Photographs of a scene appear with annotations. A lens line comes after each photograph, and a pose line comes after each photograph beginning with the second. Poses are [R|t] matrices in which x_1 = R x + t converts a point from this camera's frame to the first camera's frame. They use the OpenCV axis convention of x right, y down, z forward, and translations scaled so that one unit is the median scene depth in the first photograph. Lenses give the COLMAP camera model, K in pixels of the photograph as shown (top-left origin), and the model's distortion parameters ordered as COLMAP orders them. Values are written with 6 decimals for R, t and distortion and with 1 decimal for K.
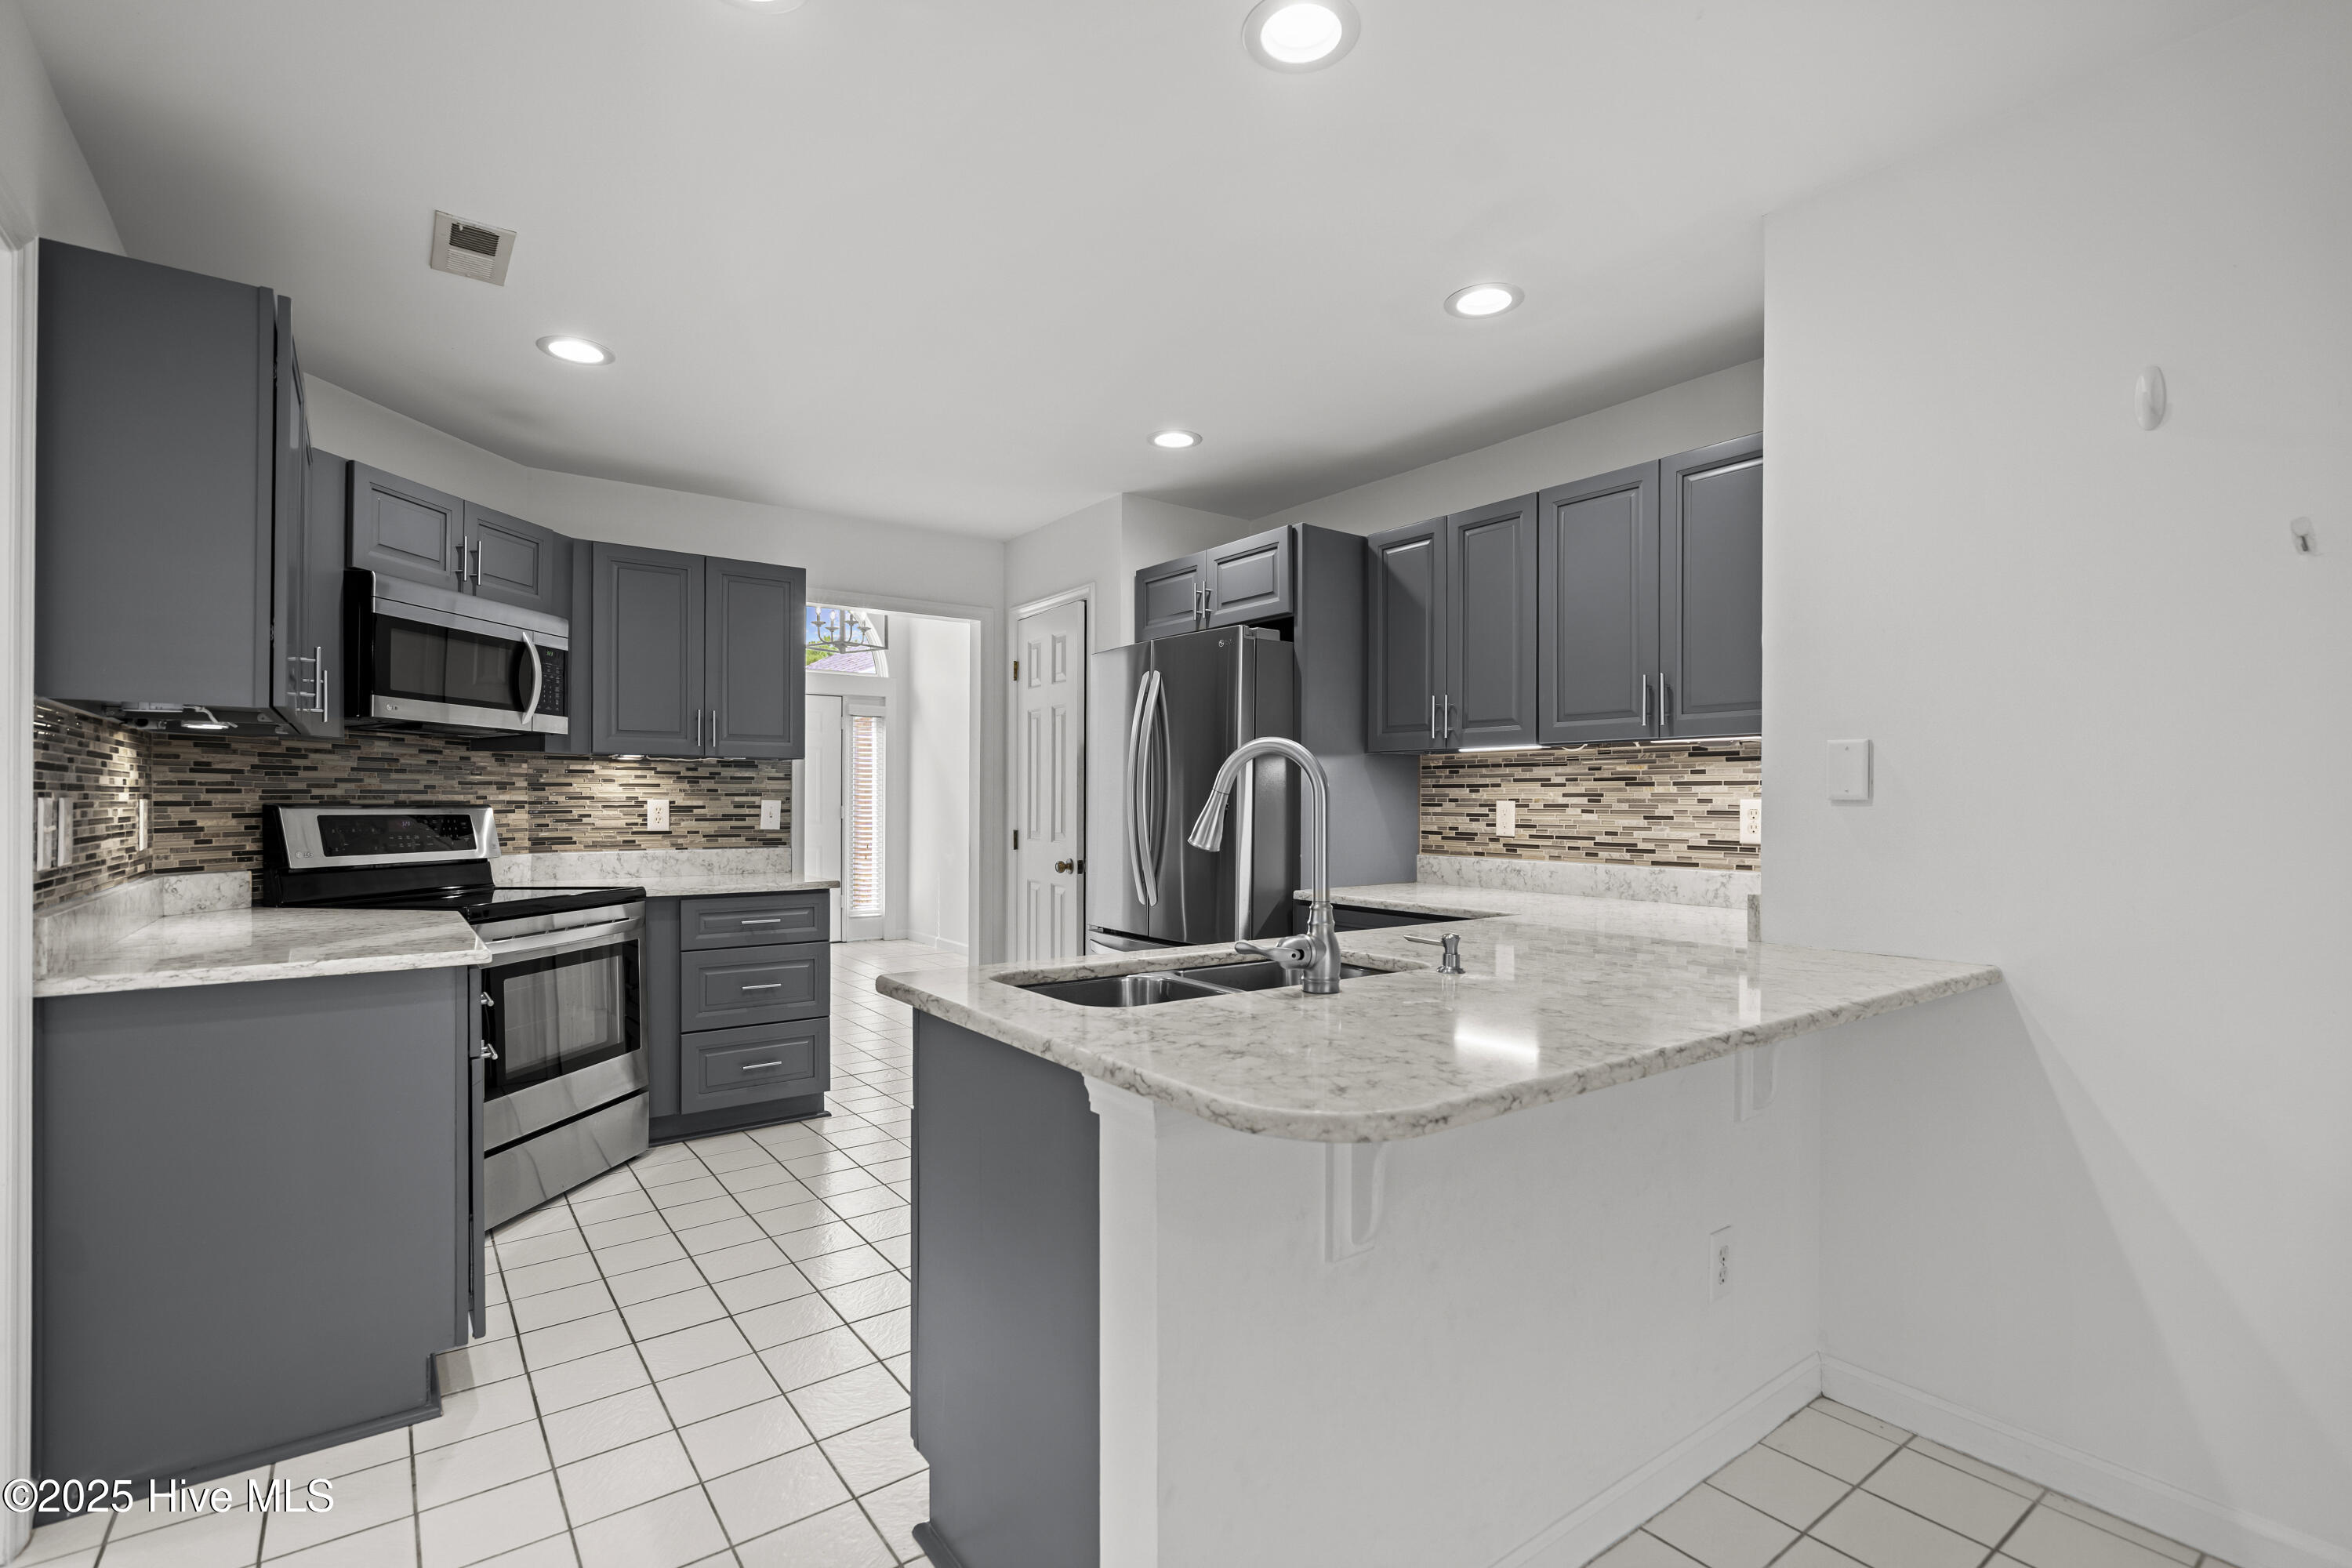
lens RADIAL K [[1075.9, 0, 1171.6], [0, 1075.9, 806.4], [0, 0, 1]] dist [-0.006109, 0.004066]
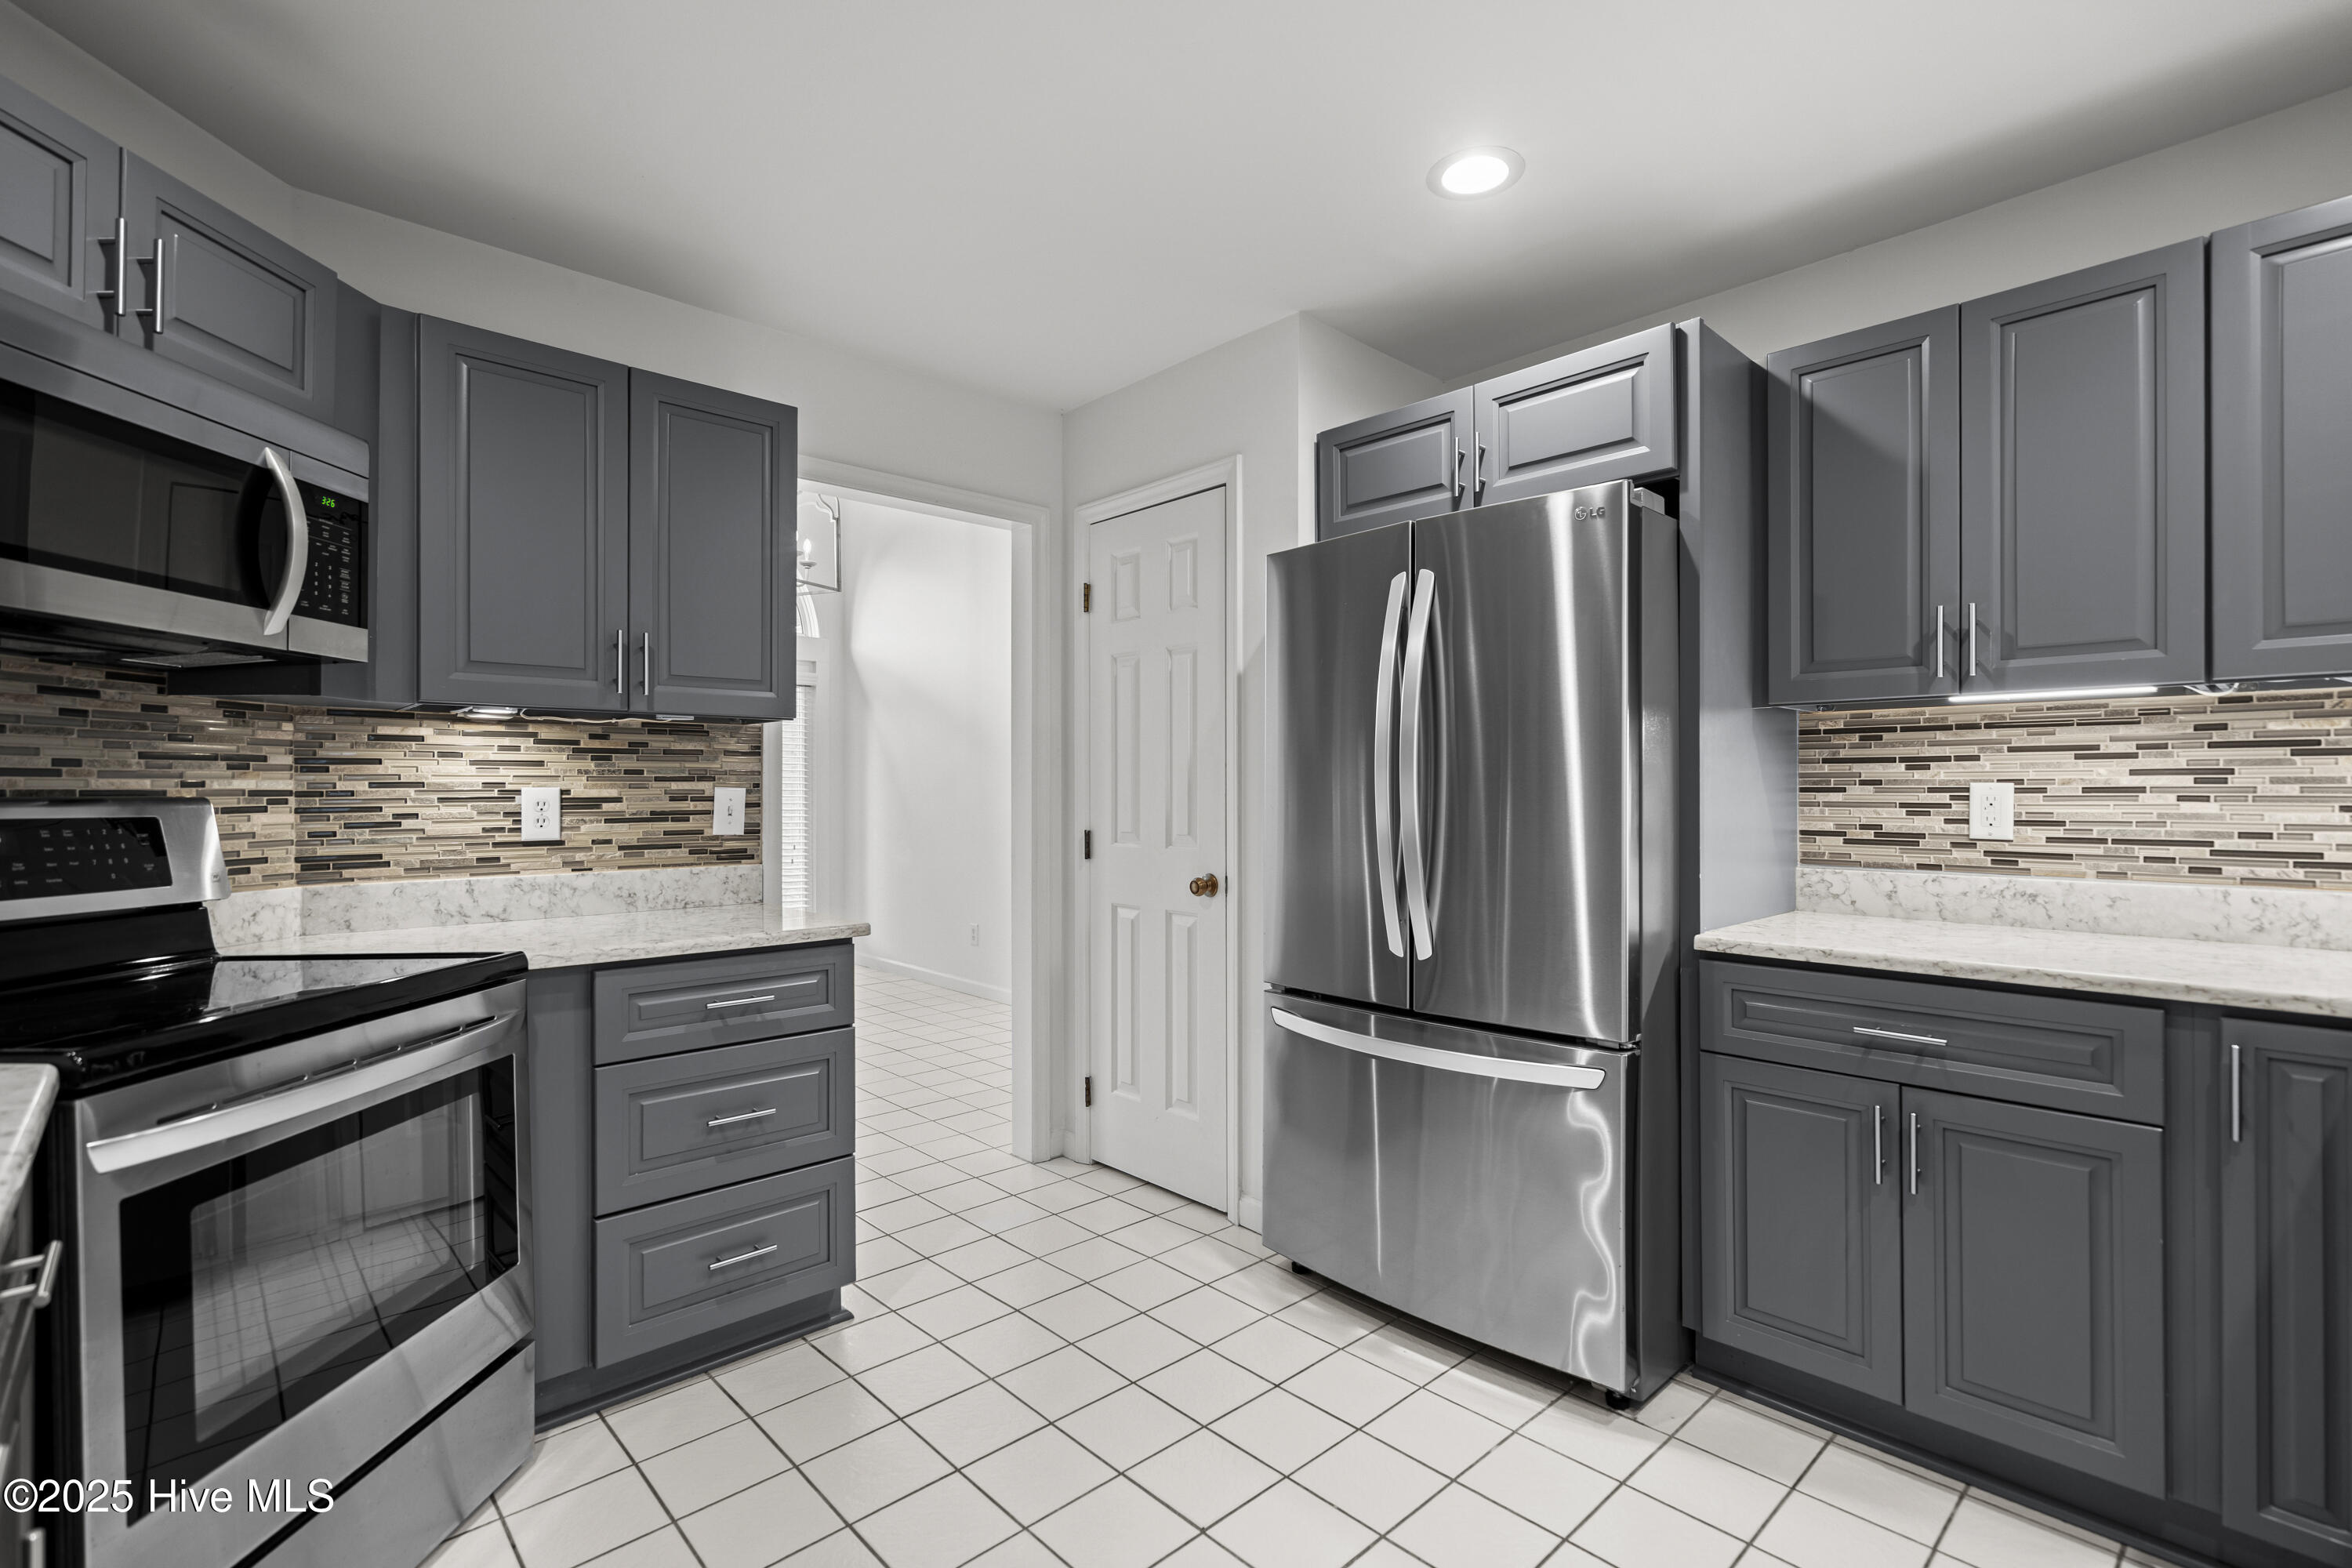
lens RADIAL K [[1075.9, 0, 1176.3], [0, 1075.9, 787.5], [0, 0, 1]] dist [-0.006109, 0.004066]
pose [[0.993306, -0.004367, 0.115431, -0.235498], [0.005182, 0.999964, -0.006766, -0.000644], [-0.115397, 0.007319, 0.993293, 0.442465]]
